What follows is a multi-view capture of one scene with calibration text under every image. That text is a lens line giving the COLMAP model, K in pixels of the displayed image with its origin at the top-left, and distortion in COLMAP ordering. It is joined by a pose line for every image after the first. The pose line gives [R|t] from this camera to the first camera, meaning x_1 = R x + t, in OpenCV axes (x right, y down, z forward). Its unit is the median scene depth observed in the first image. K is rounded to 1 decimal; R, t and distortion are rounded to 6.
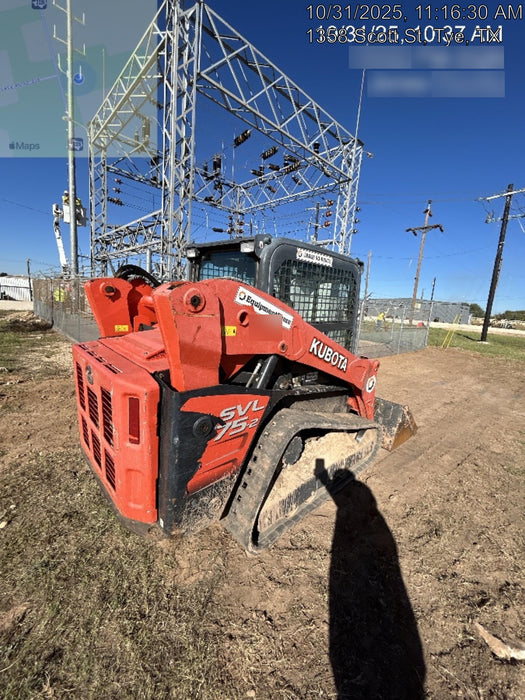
lens RADIAL K [[280.1, 0, 262.5], [0, 280.1, 350.0], [0, 0, 1]] dist [-0.000732, -0.000038]
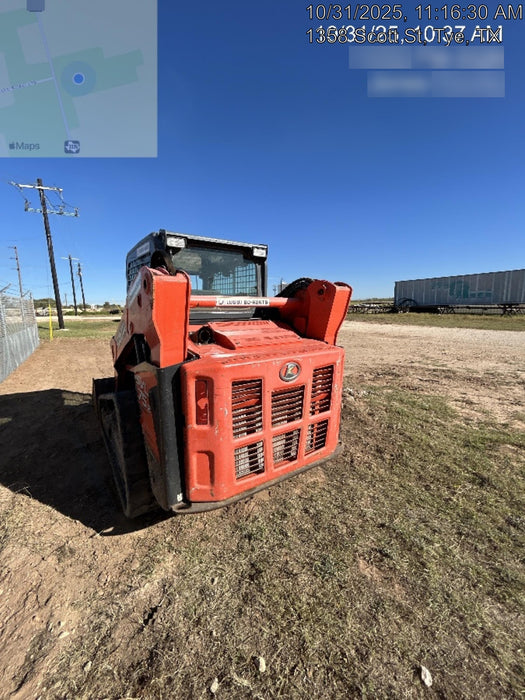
lens RADIAL K [[280.1, 0, 262.5], [0, 280.1, 350.0], [0, 0, 1]] dist [-0.000732, -0.000038]
pose [[0.161187, -0.231349, 0.959425, -1.215258], [0.194849, 0.960462, 0.198864, -0.159582], [-0.967498, 0.154889, 0.199893, 0.678743]]
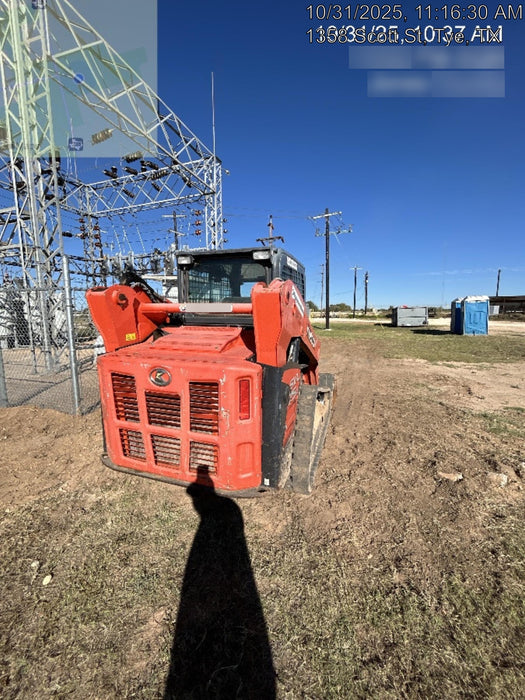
lens RADIAL K [[280.1, 0, 262.5], [0, 280.1, 350.0], [0, 0, 1]] dist [-0.000732, -0.000038]
pose [[0.883697, -0.144248, 0.445278, -0.561955], [0.154854, 0.987856, 0.012693, 0.026143], [-0.441702, 0.057737, 0.895302, -0.071342]]
